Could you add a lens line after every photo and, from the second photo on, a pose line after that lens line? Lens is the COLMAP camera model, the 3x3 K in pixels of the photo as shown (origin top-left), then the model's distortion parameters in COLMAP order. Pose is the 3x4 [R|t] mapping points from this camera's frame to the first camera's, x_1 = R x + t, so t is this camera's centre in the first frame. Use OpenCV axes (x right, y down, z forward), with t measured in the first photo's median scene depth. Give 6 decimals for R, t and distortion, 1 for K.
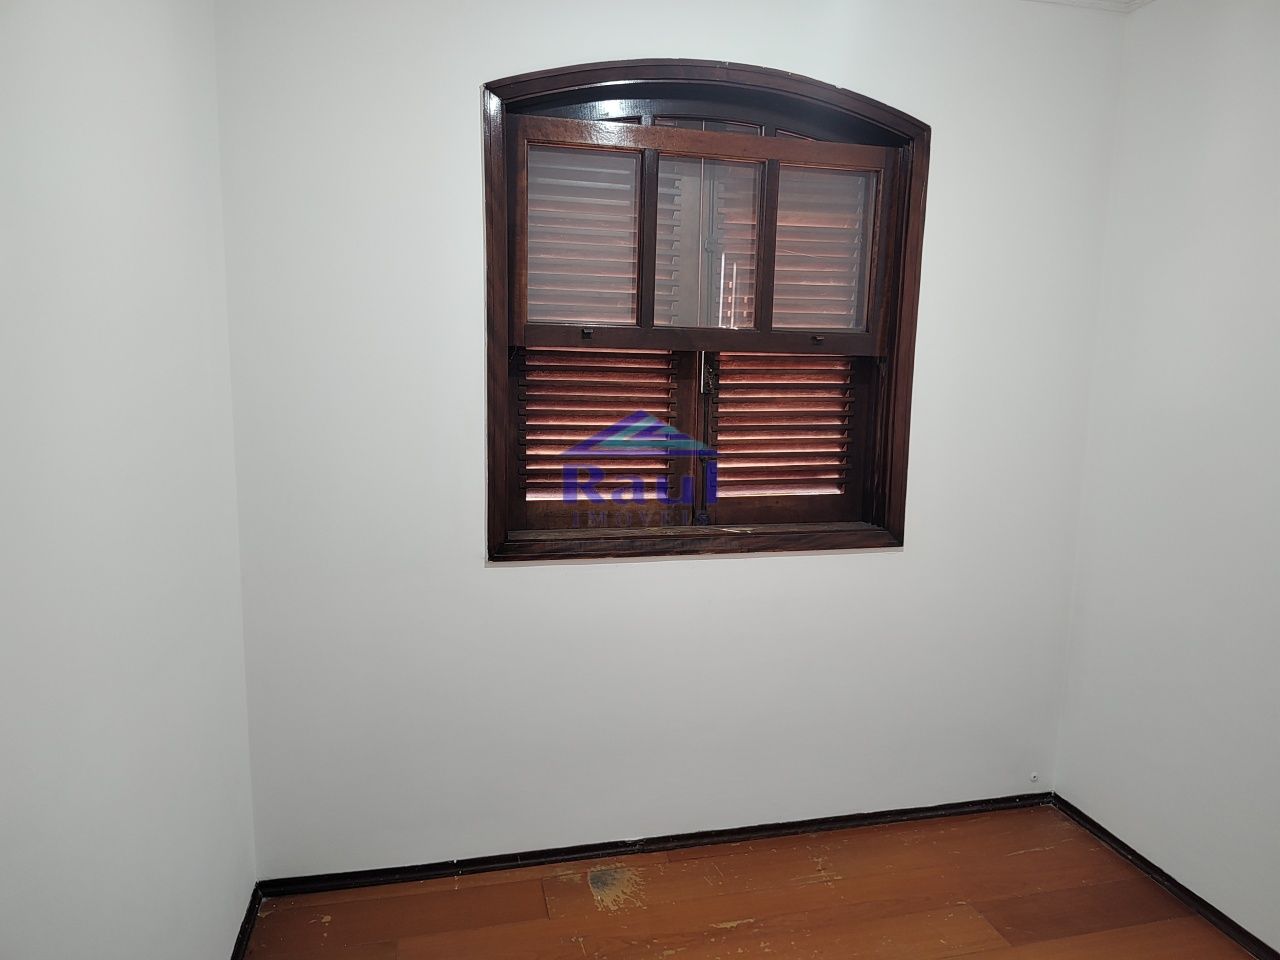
lens RADIAL K [[879.4, 0, 640.9], [0, 879.4, 474.4], [0, 0, 1]] dist [0.032538, -0.048683]
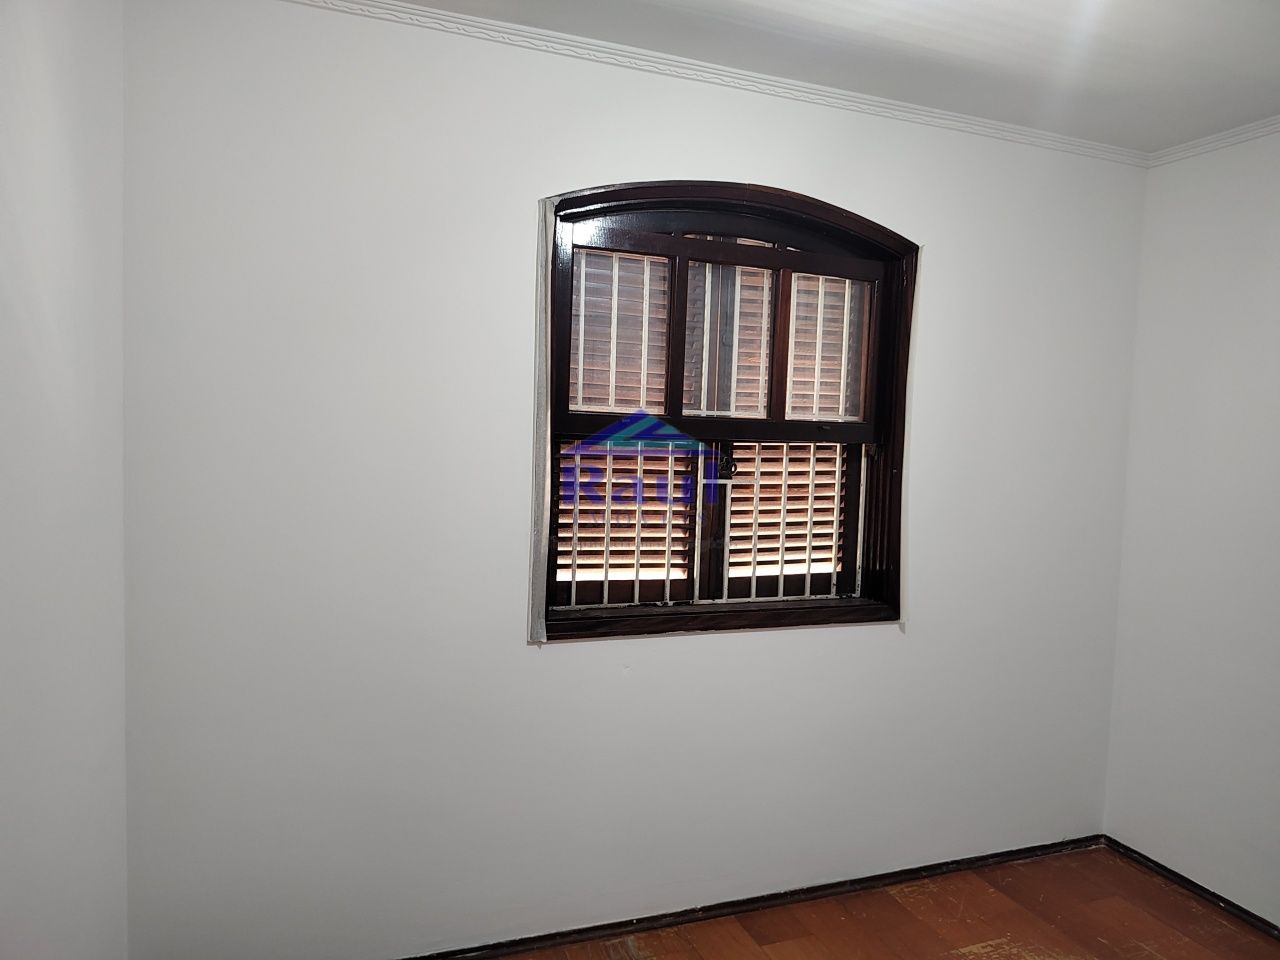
lens RADIAL K [[879.4, 0, 638.5], [0, 879.4, 487.0], [0, 0, 1]] dist [0.032538, -0.048683]
pose [[0.990470, 0.003972, 0.137668, -0.178494], [0.006963, 0.996862, -0.078856, 0.002746], [-0.137549, 0.079063, 0.987334, -0.042302]]
